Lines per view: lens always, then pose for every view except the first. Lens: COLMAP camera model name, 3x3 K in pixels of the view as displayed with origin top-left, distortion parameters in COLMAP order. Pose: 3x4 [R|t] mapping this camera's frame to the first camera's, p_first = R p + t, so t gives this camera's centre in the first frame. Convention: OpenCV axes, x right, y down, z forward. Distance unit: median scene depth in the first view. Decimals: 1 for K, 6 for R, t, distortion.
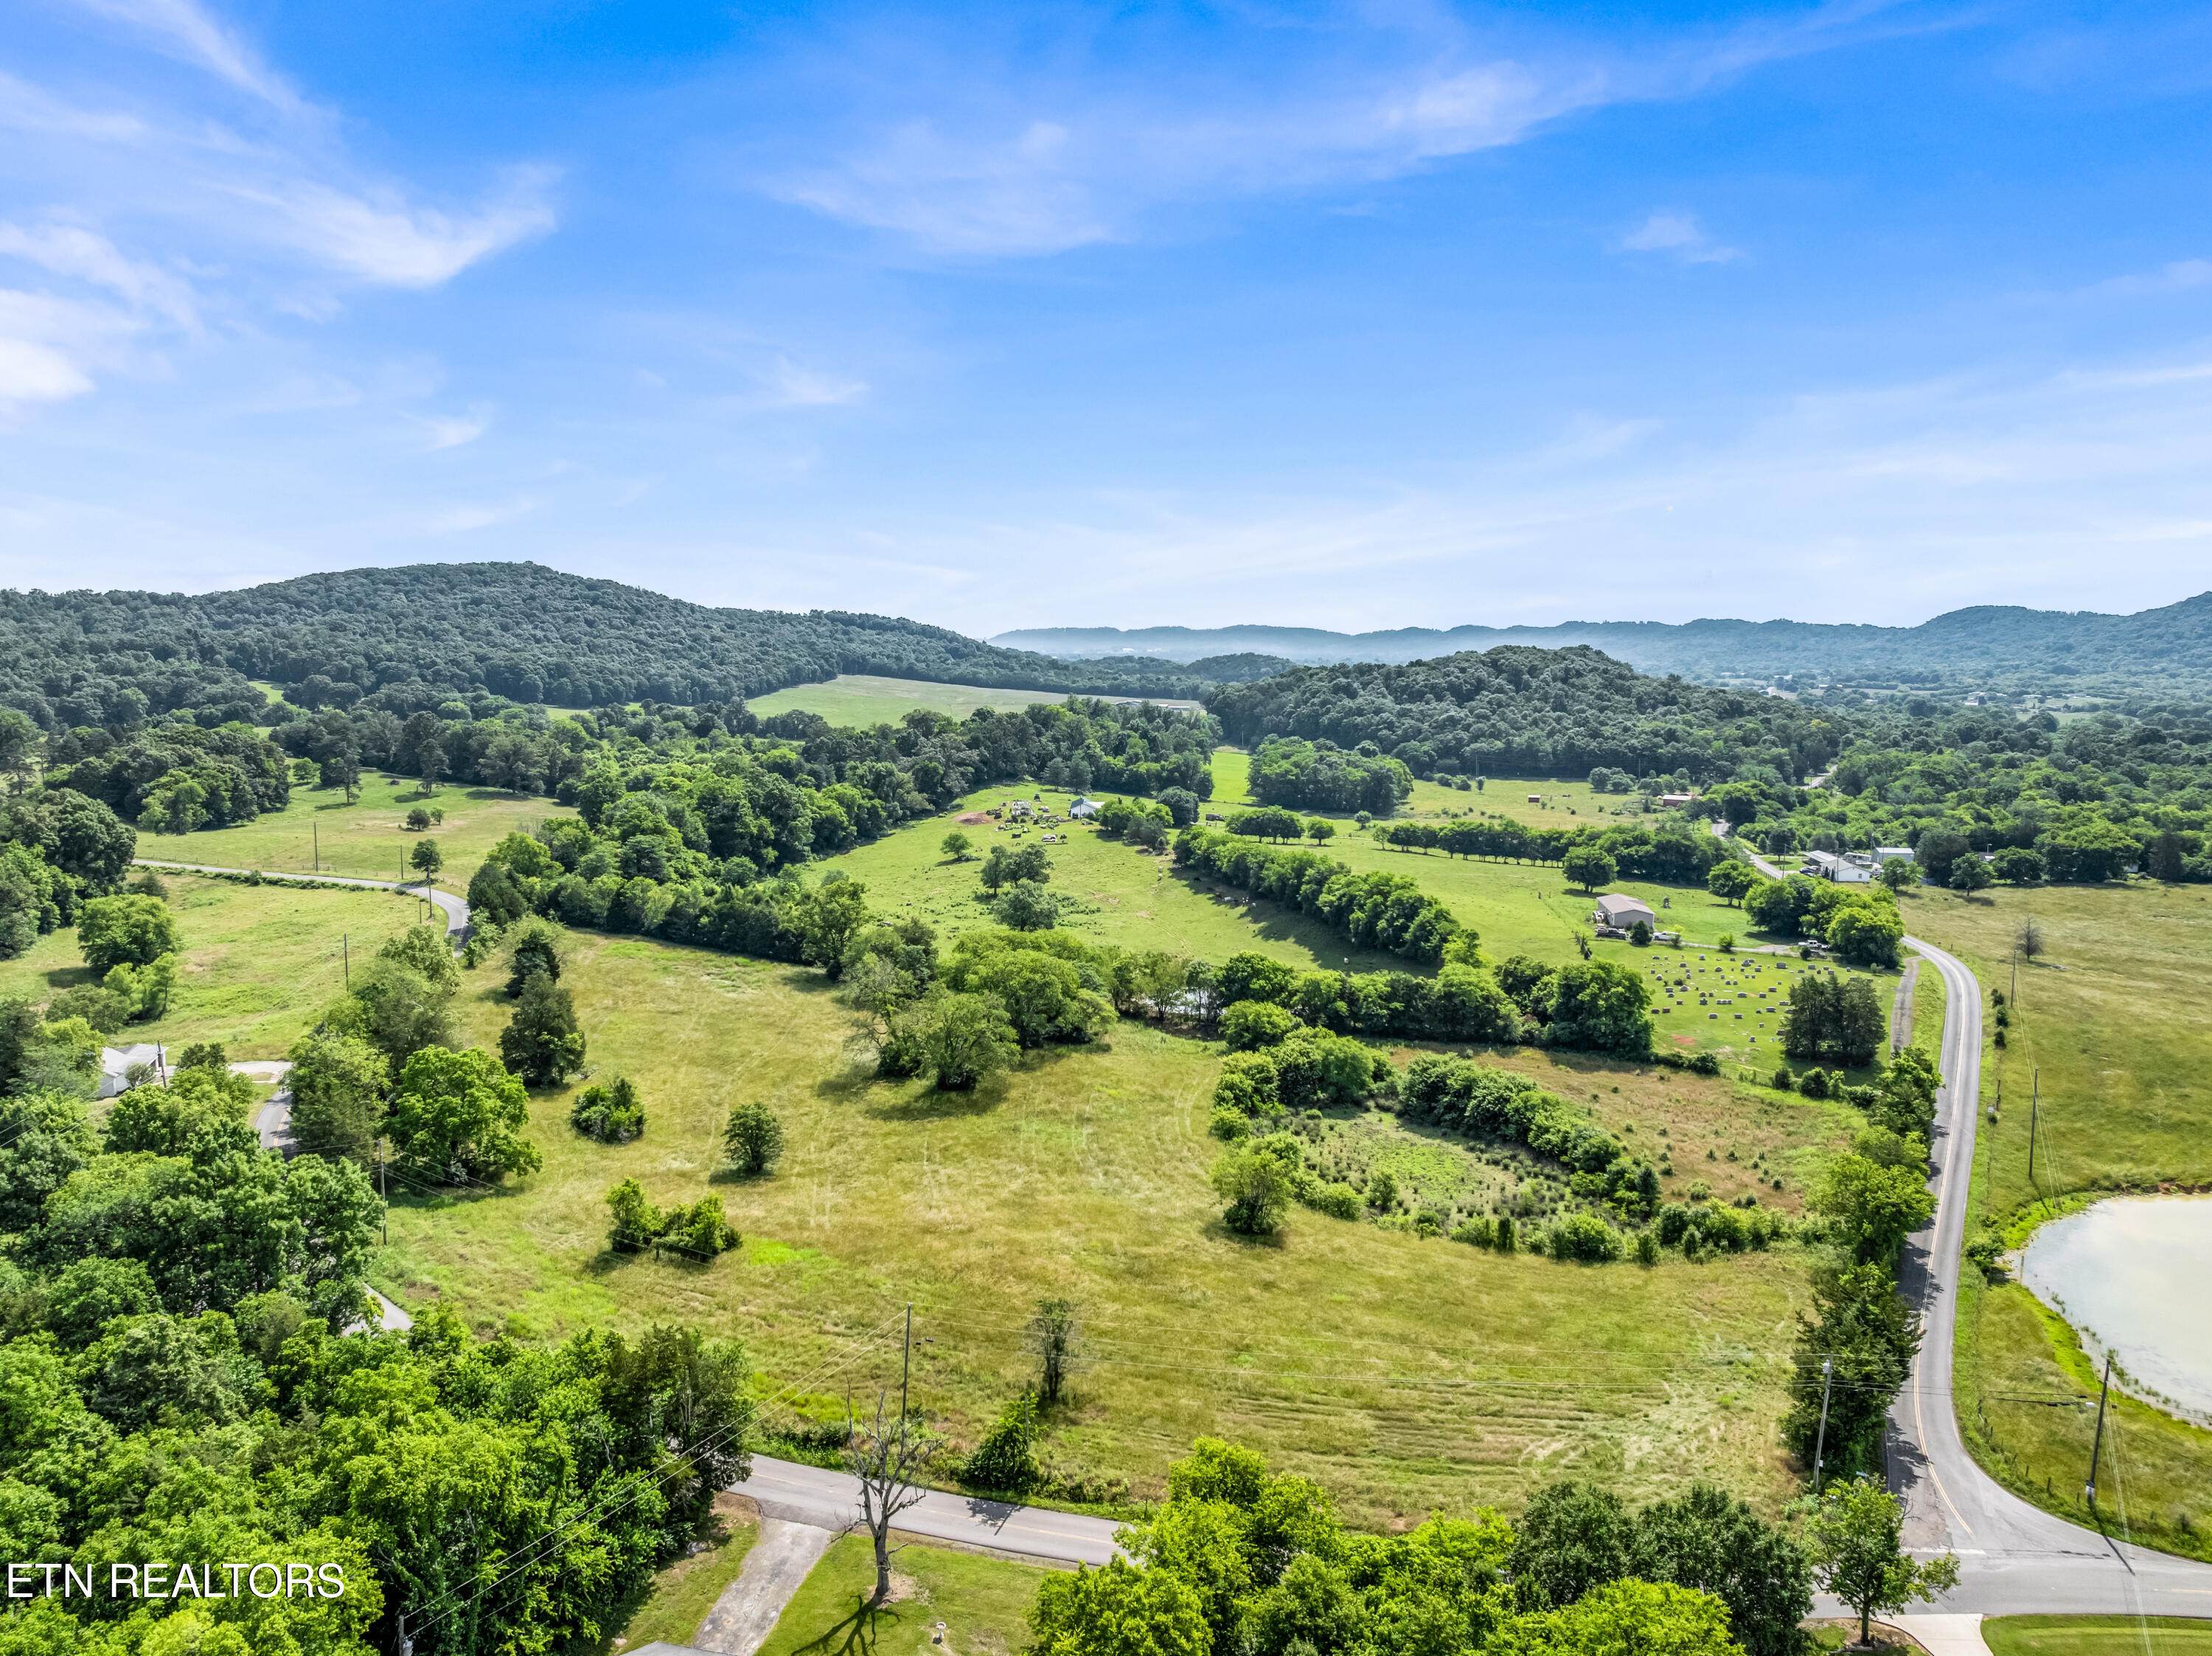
lens RADIAL K [[1588.0, 0, 1115.7], [0, 1588.0, 817.6], [0, 0, 1]] dist [-0.029795, -0.015087]
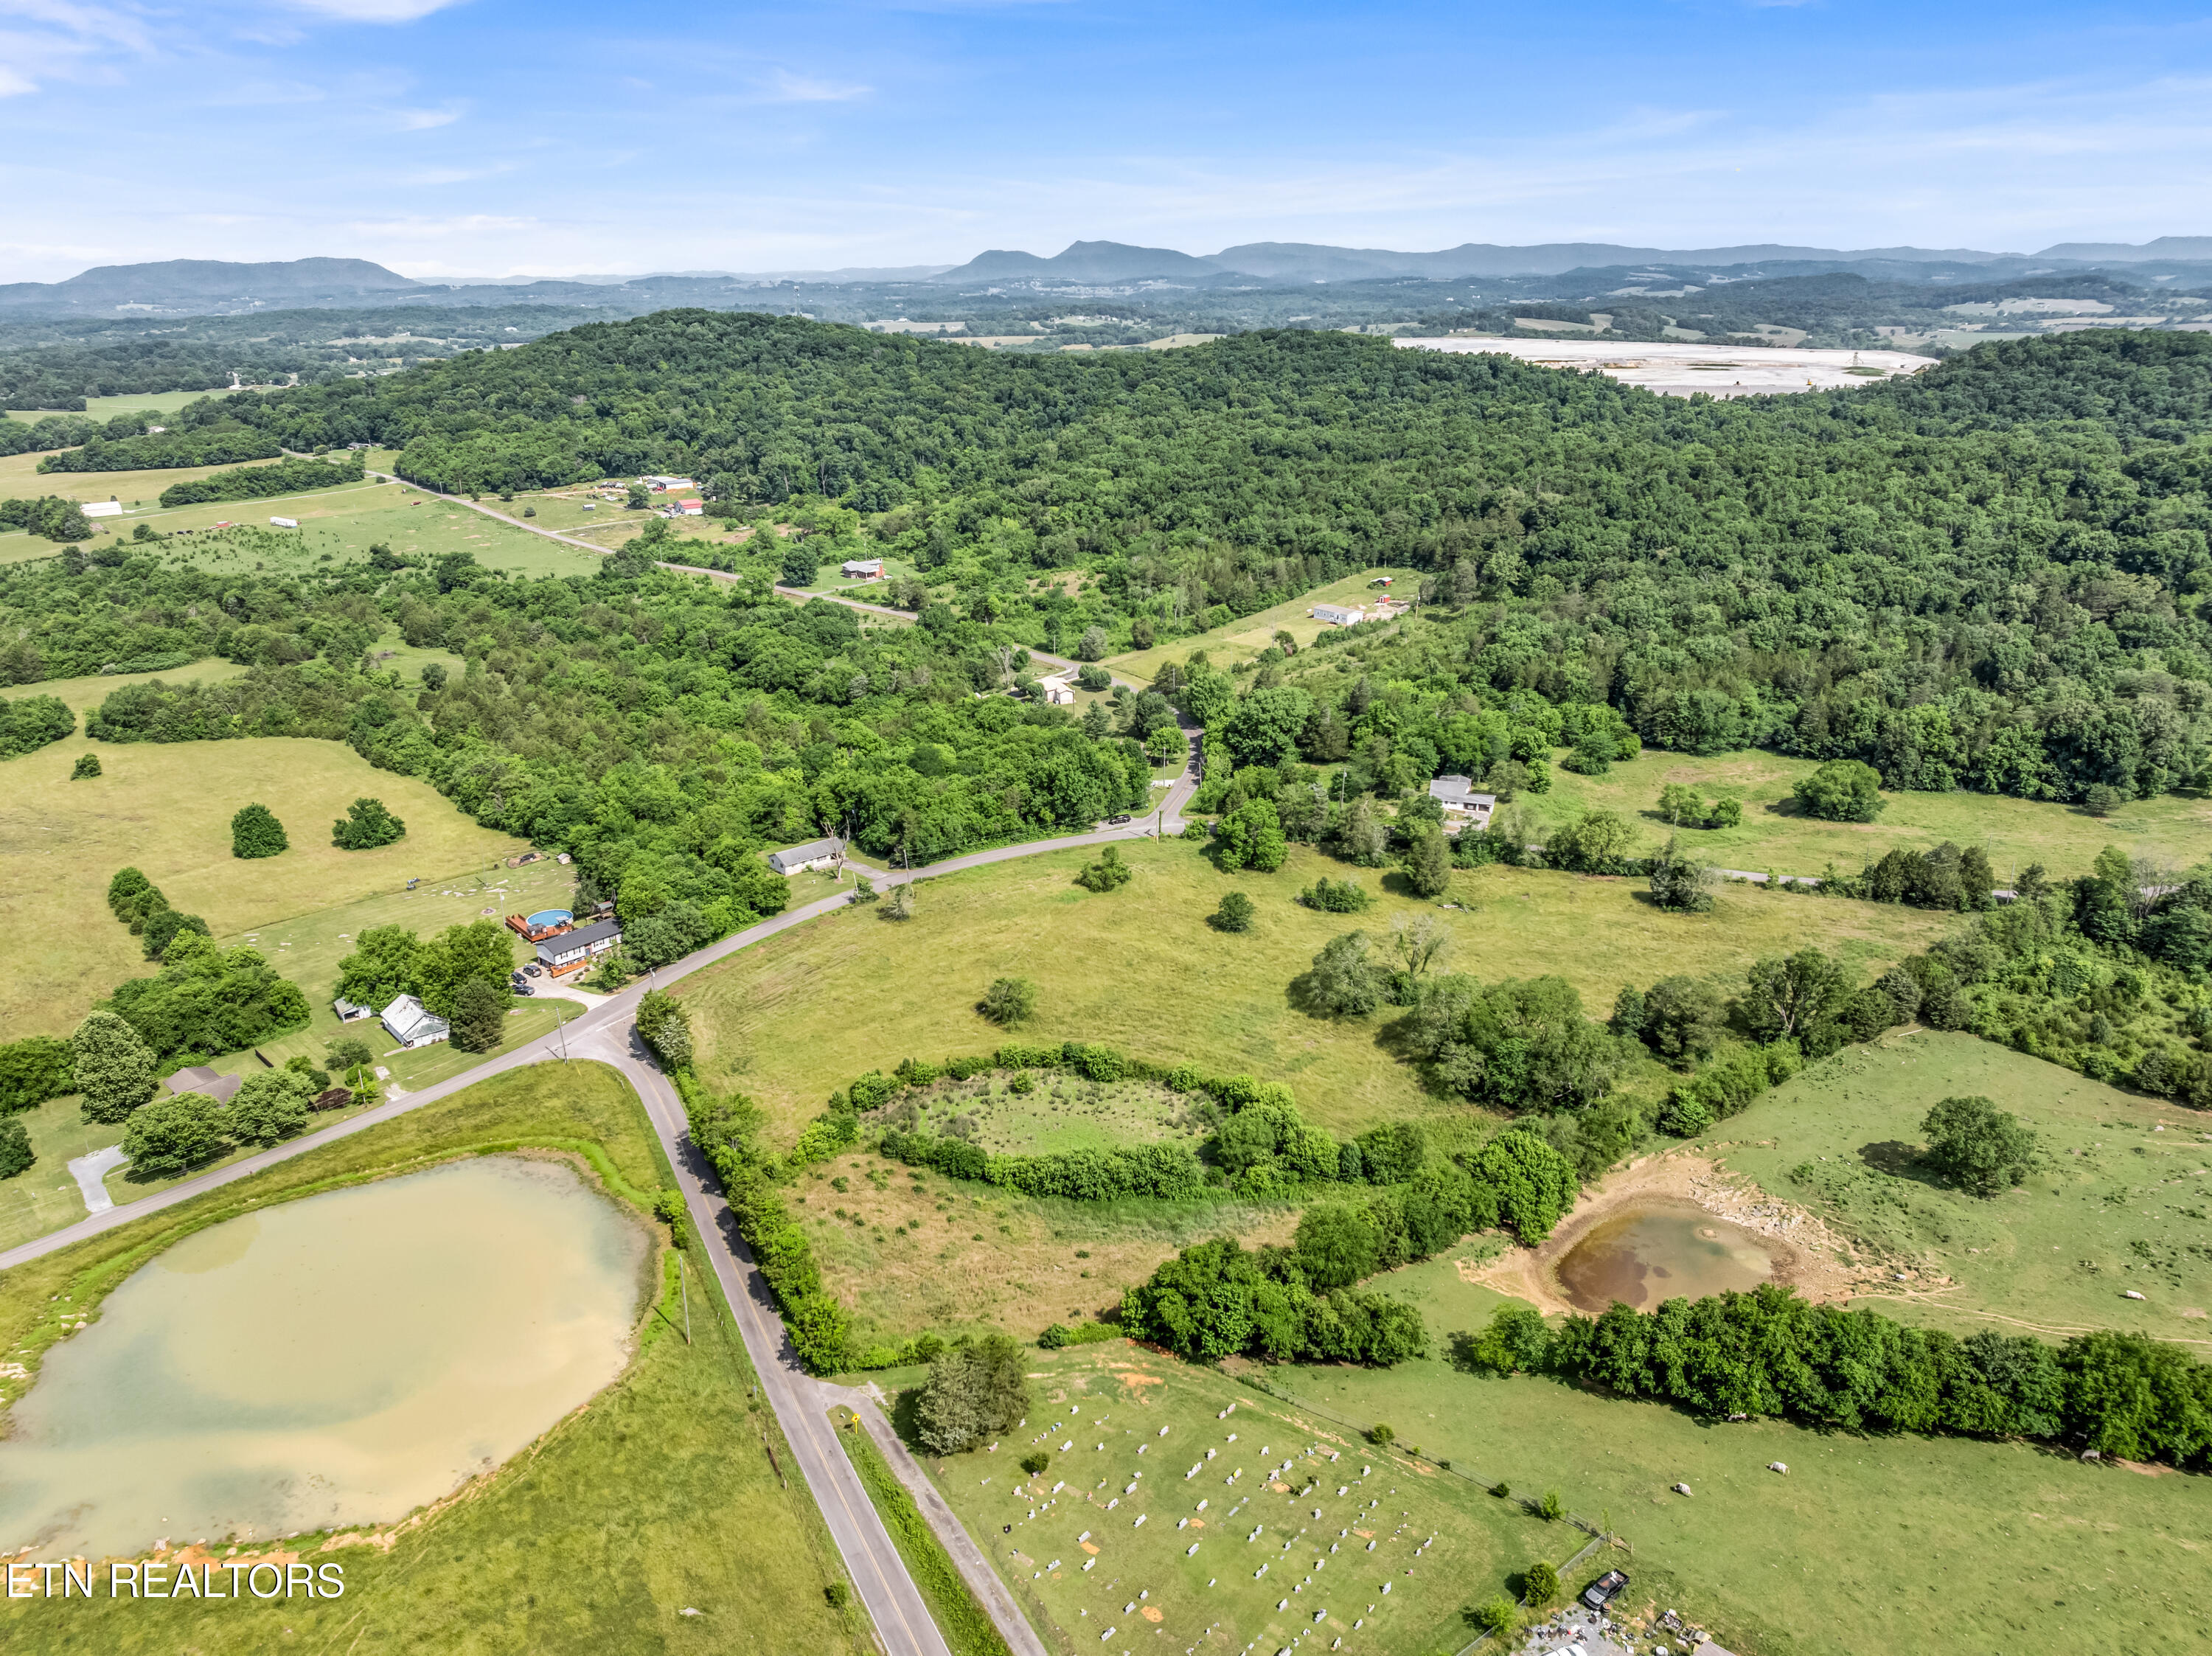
lens RADIAL K [[1588.0, 0, 1115.7], [0, 1588.0, 817.6], [0, 0, 1]] dist [-0.029795, -0.015087]
pose [[-0.568197, 0.270182, -0.777274, 0.370431], [-0.076105, 0.923261, 0.376560, -0.171316], [0.819366, 0.273115, -0.504032, 0.537679]]
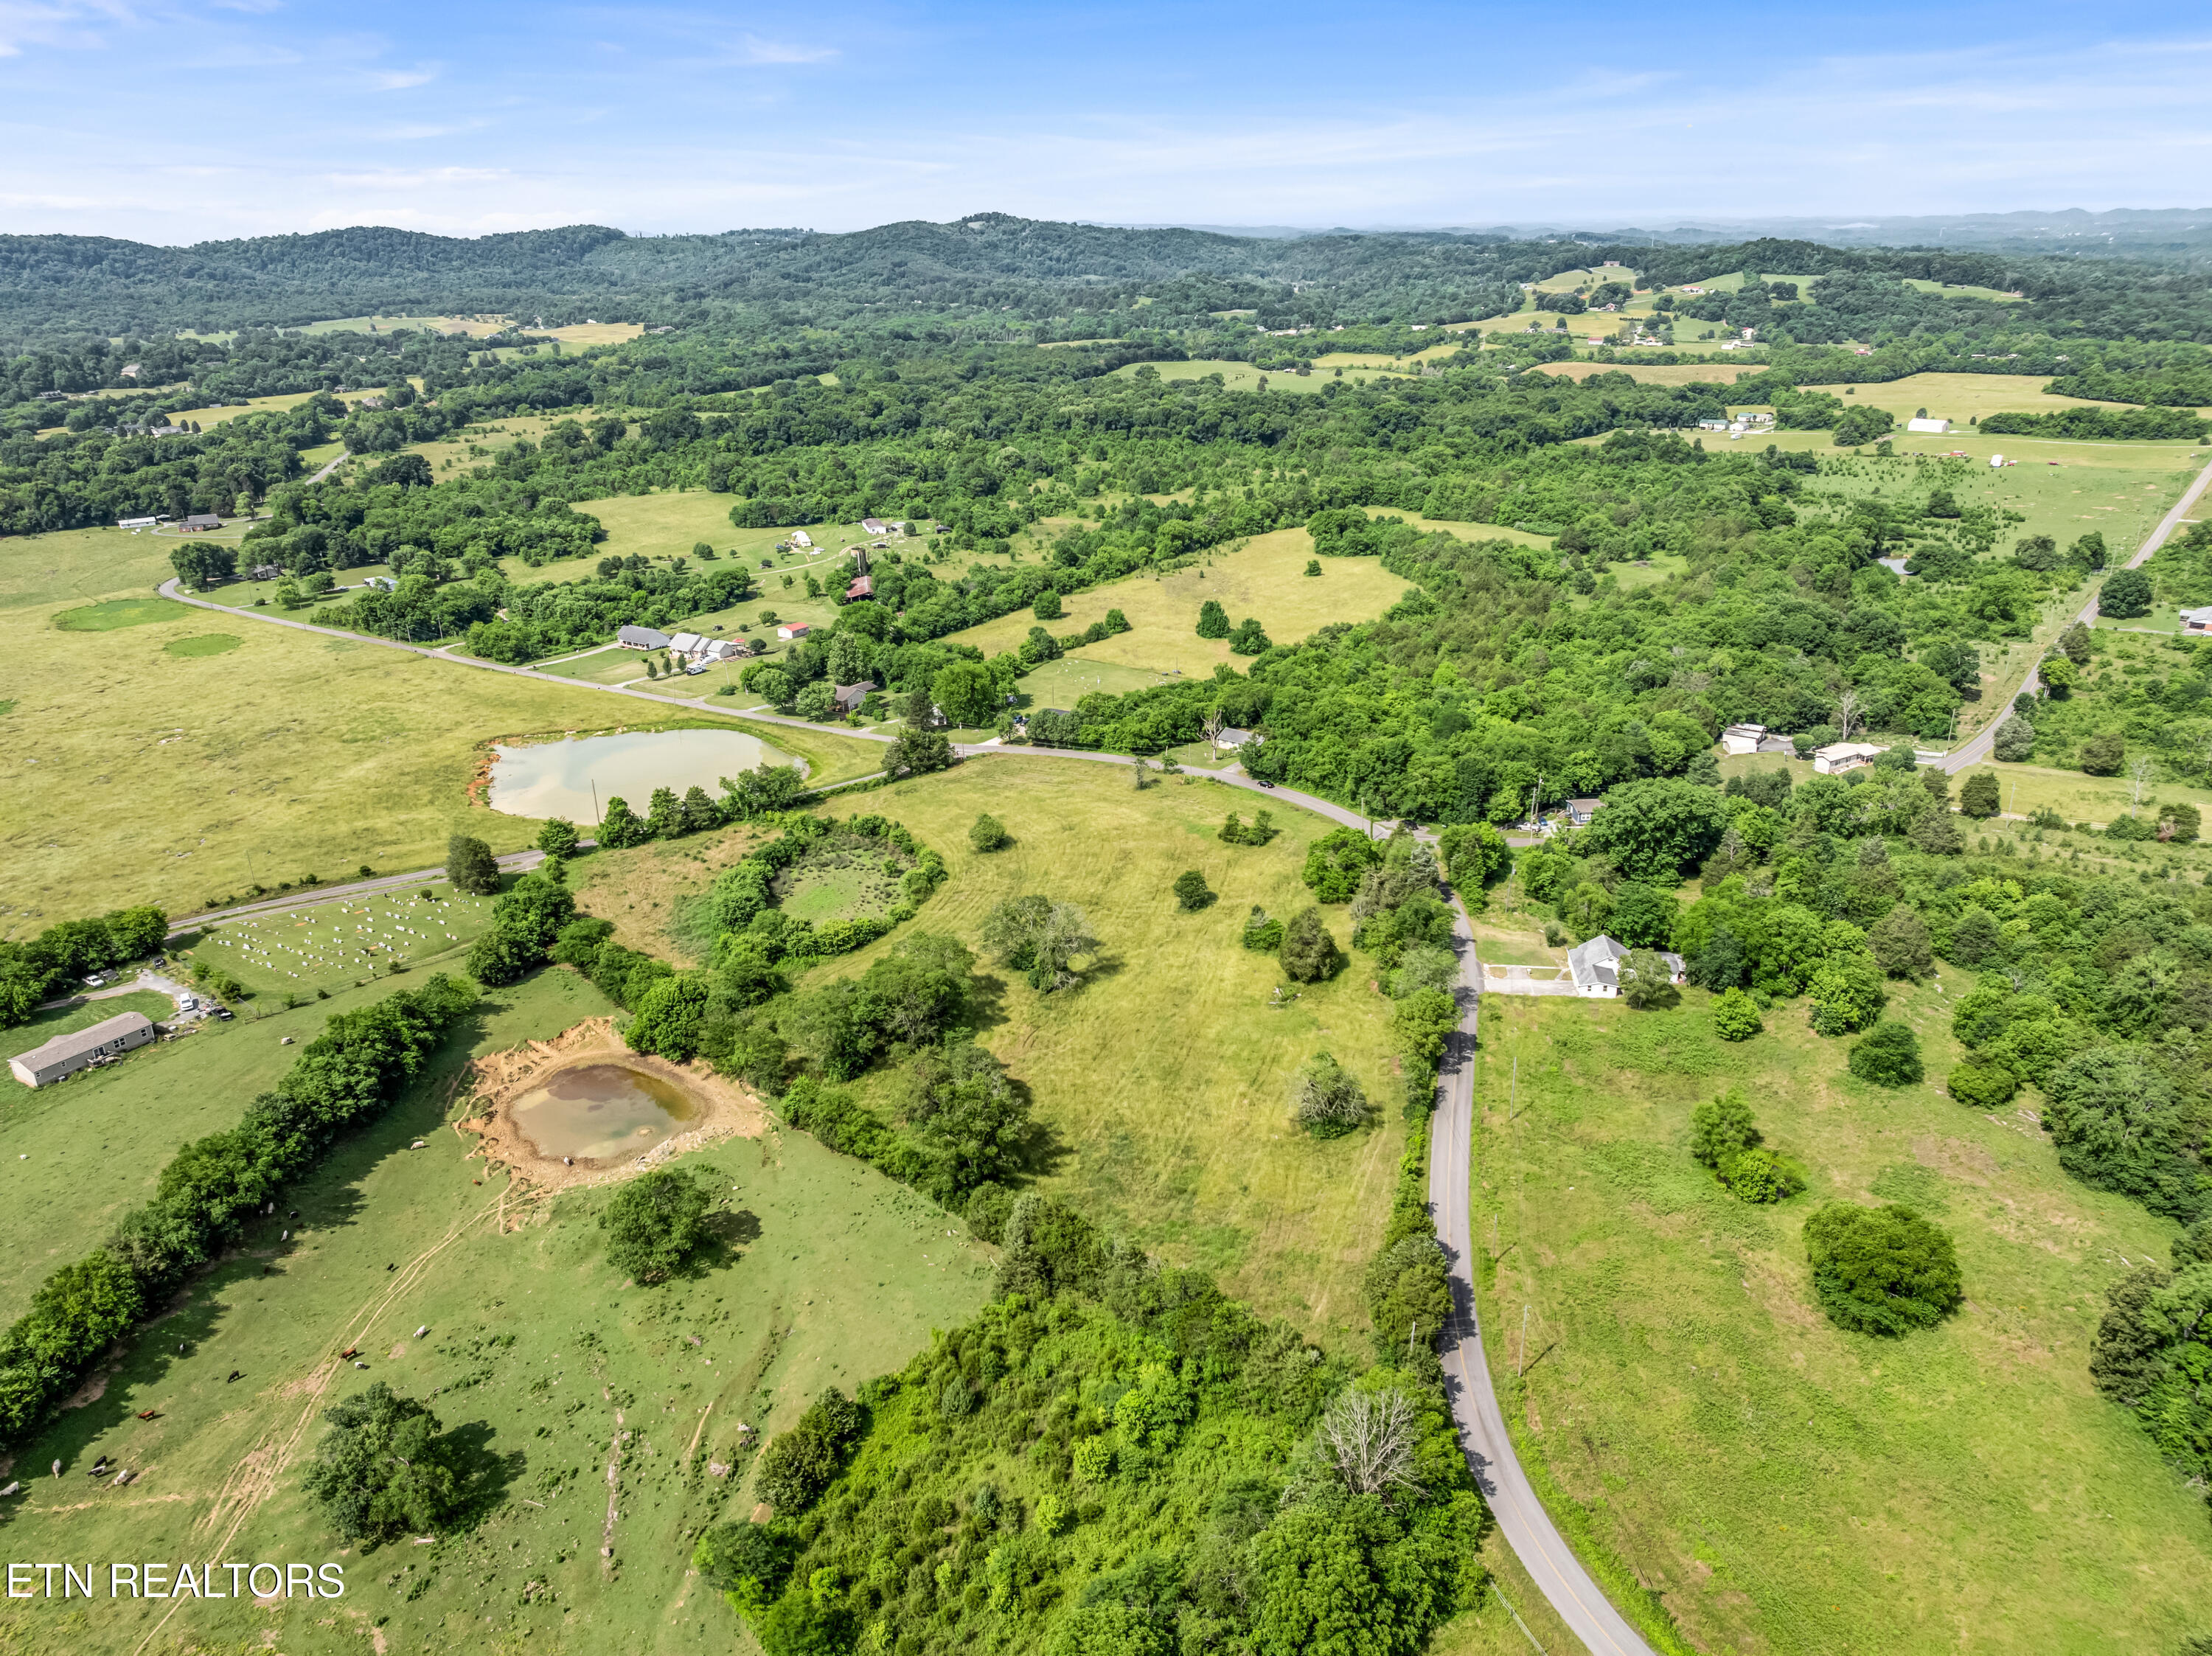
lens RADIAL K [[1585.9, 0, 1114.6], [0, 1585.9, 815.7], [0, 0, 1]] dist [-0.024555, -0.025379]
pose [[-0.908567, -0.136837, 0.394693, -0.257661], [0.055180, 0.897237, 0.438088, -0.204129], [-0.414080, 0.419811, -0.807649, 0.749397]]
